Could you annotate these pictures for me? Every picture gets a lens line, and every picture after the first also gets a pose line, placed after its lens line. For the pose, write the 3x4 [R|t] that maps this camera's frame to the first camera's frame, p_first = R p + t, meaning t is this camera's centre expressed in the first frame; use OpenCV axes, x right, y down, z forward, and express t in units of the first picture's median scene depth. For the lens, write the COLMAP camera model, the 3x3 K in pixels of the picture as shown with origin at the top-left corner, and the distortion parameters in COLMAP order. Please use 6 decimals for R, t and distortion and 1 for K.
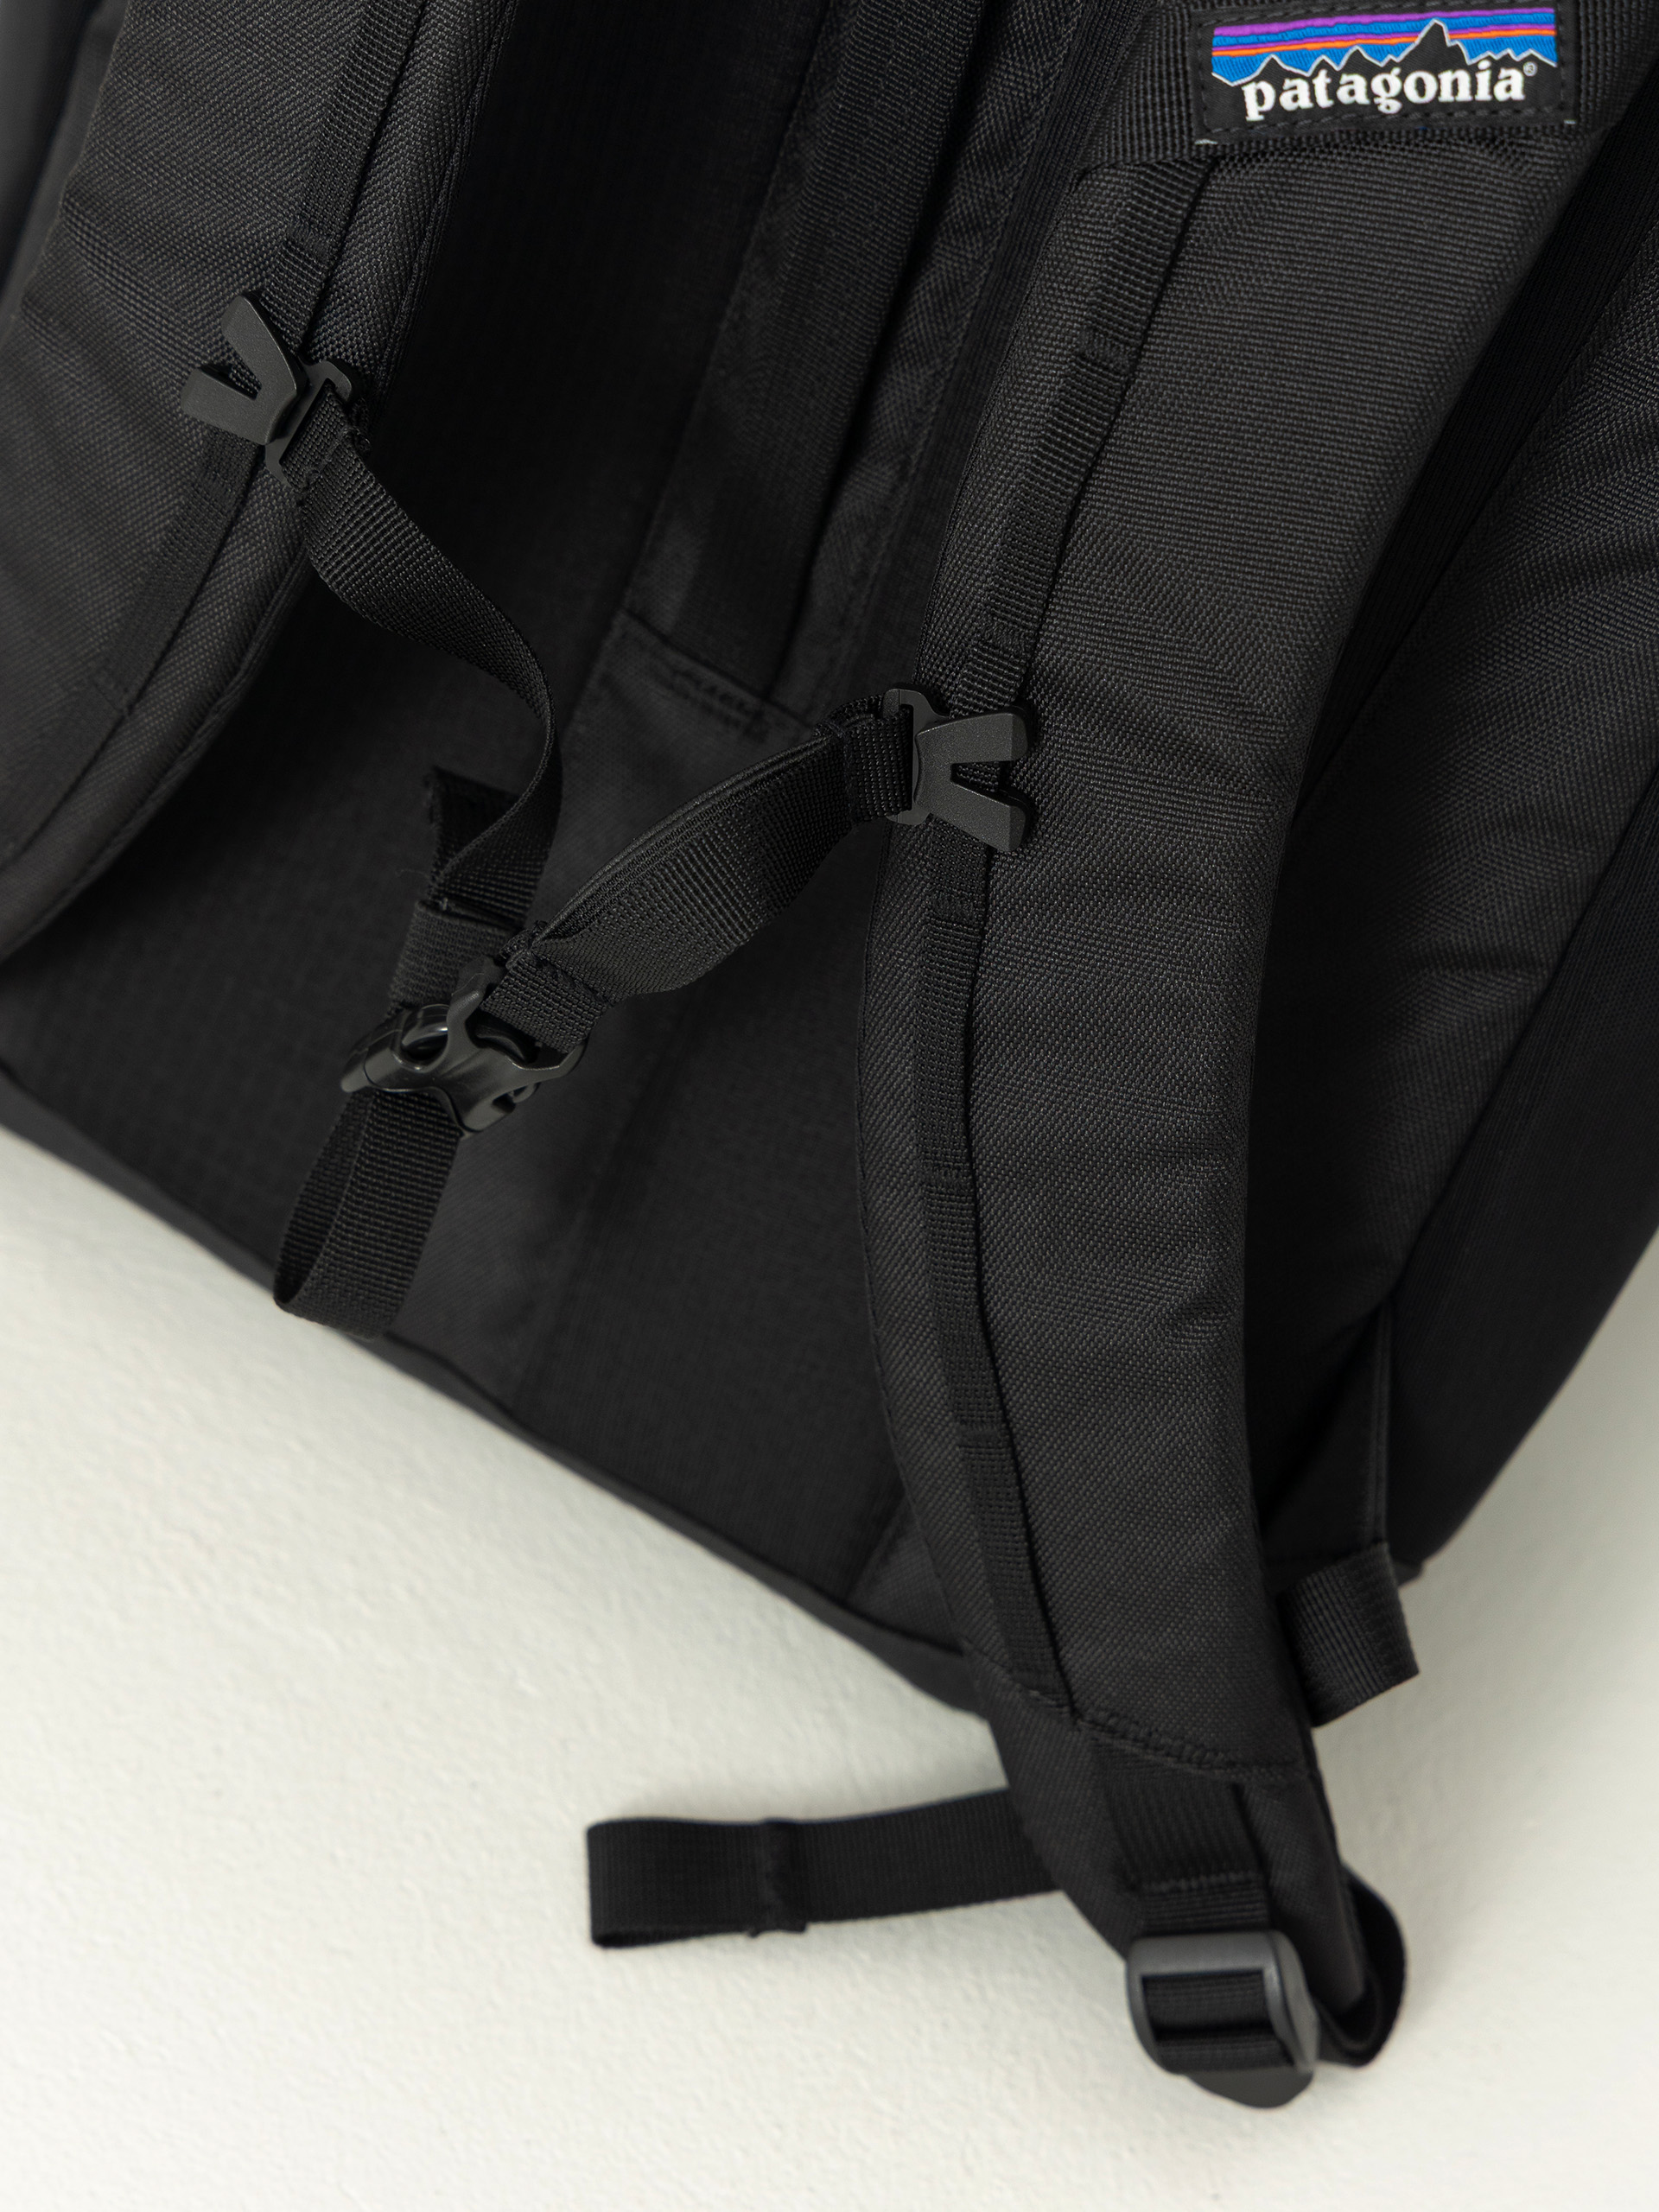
lens RADIAL K [[4358.1, 0, 827.6], [0, 4358.1, 1105.2], [0, 0, 1]] dist [-0.058991, 0.000000]
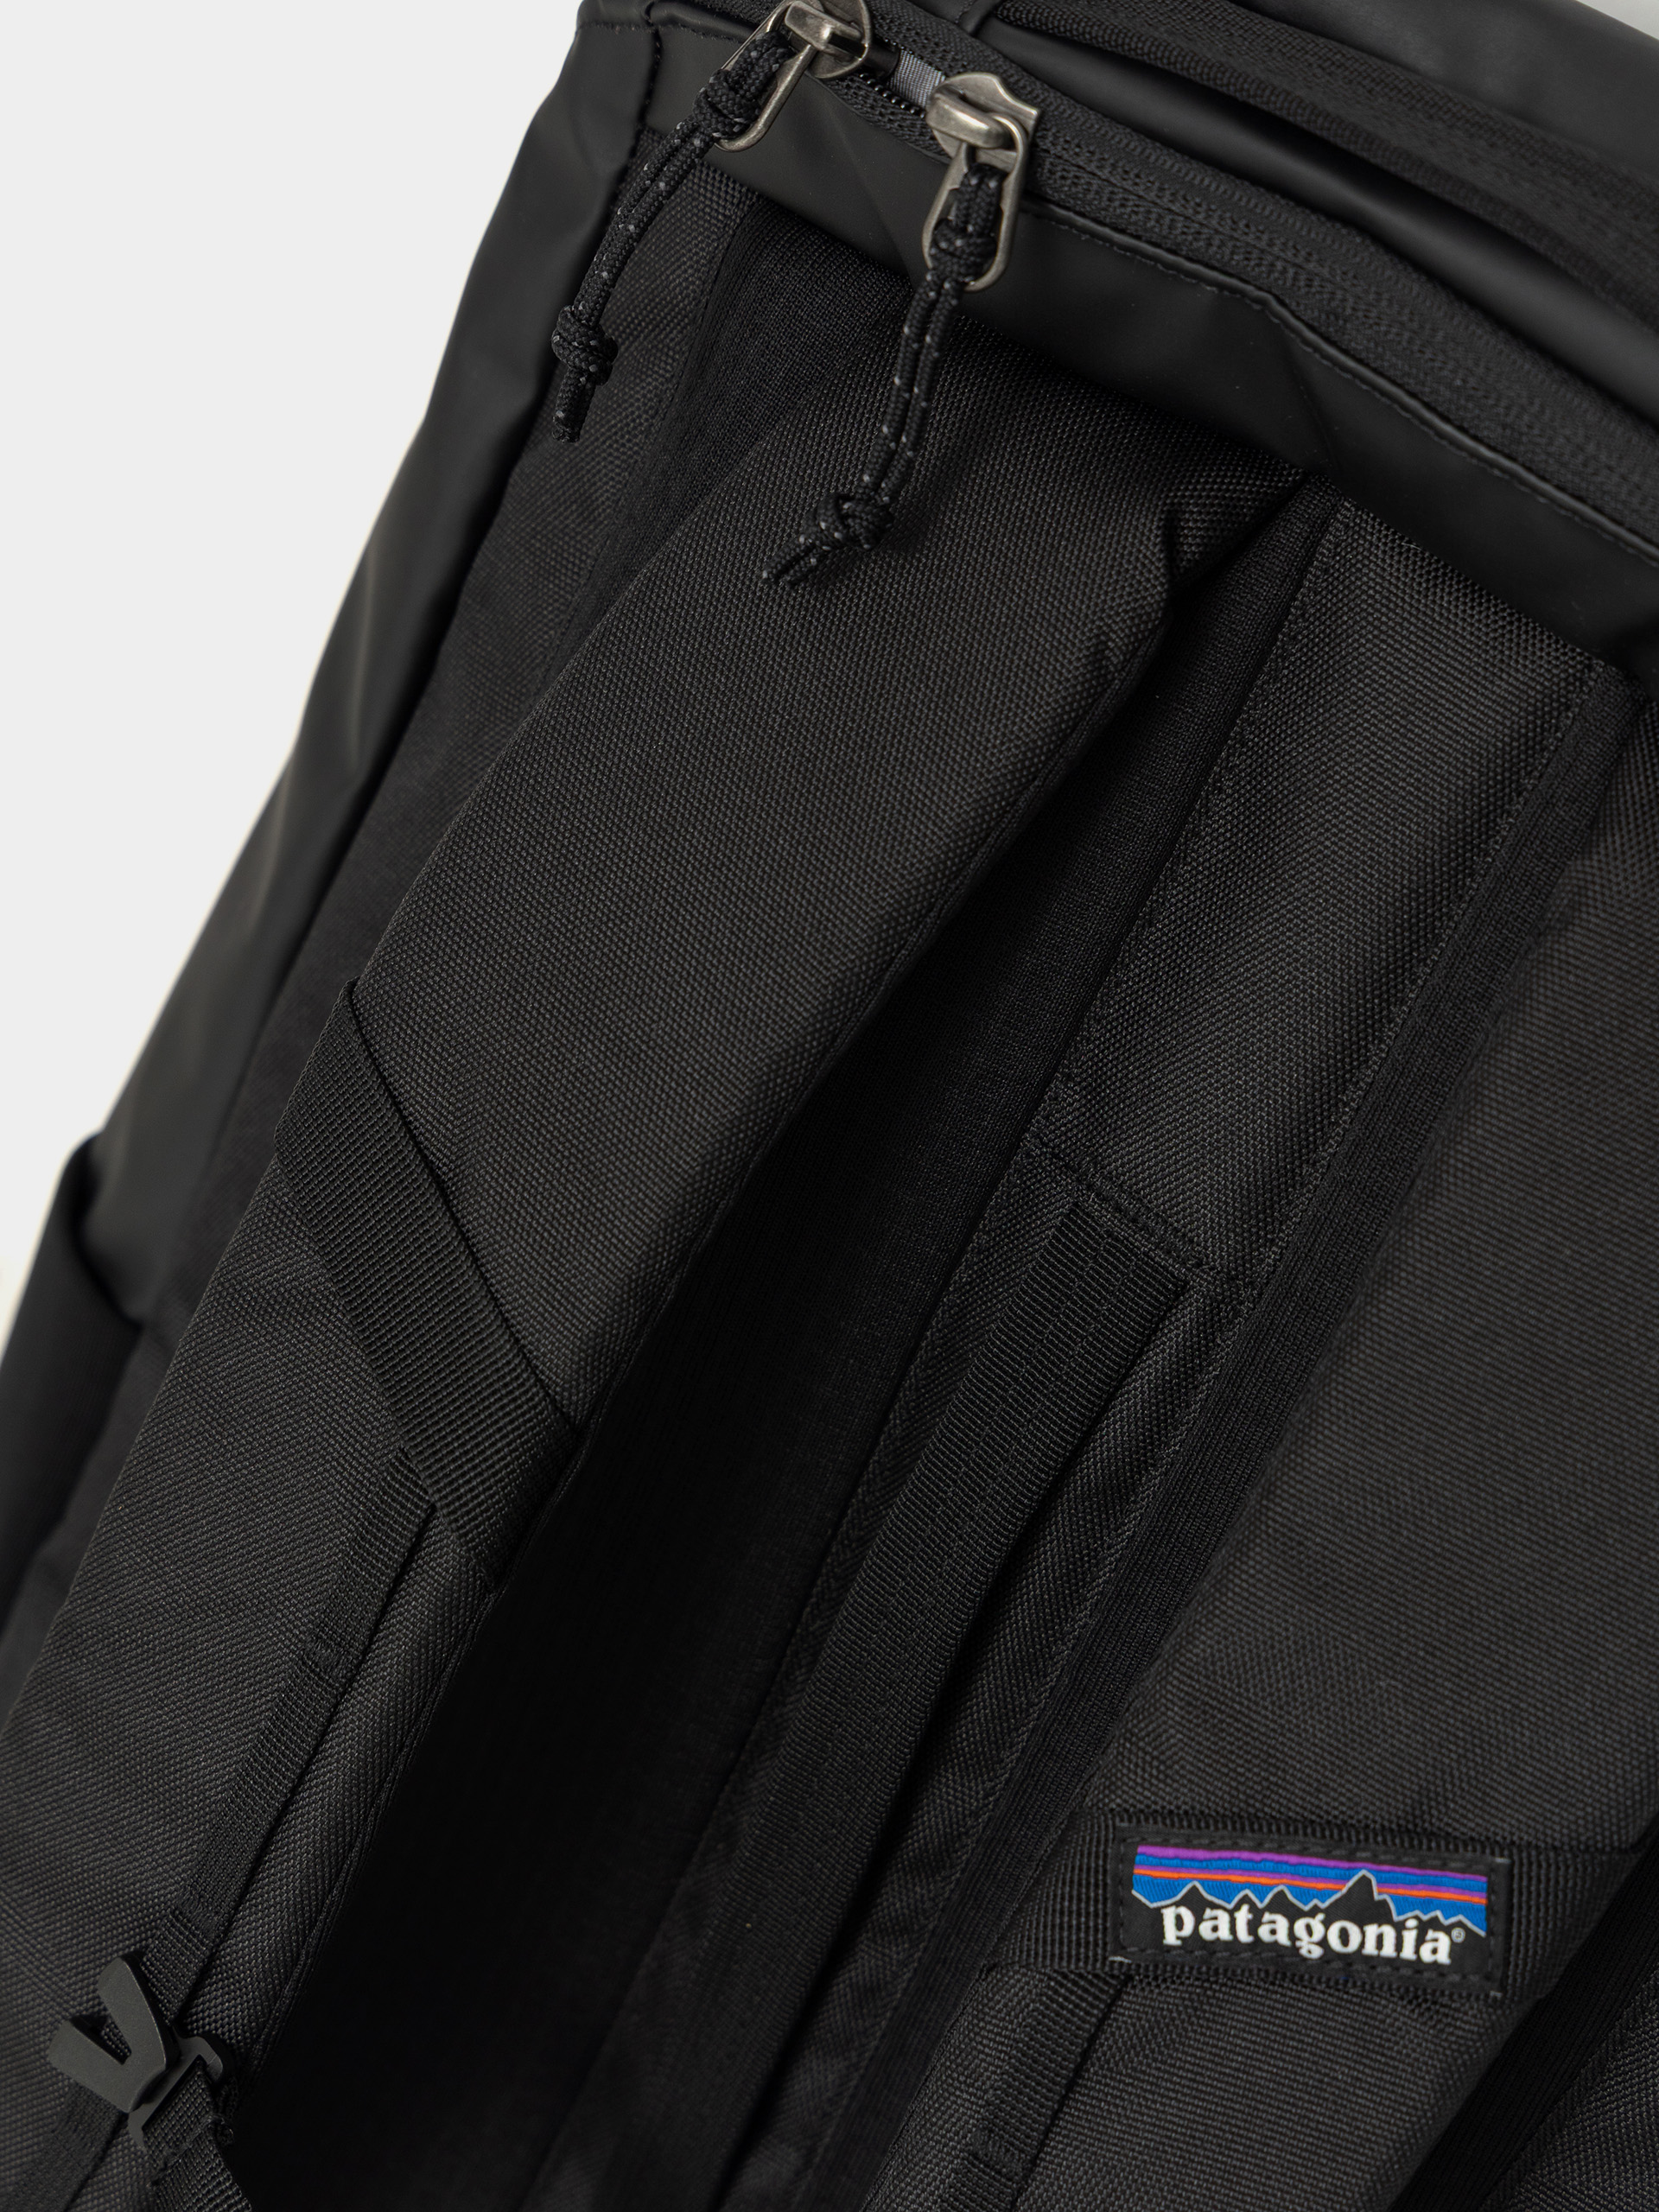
lens RADIAL K [[4606.6, 0, 831.1], [0, 4606.6, 1107.2], [0, 0, 1]] dist [-0.073524, 0.000000]
pose [[0.994666, 0.097645, -0.033253, 0.036812], [-0.102596, 0.969899, -0.220839, -0.163585], [0.010688, 0.223073, 0.974743, -0.027932]]
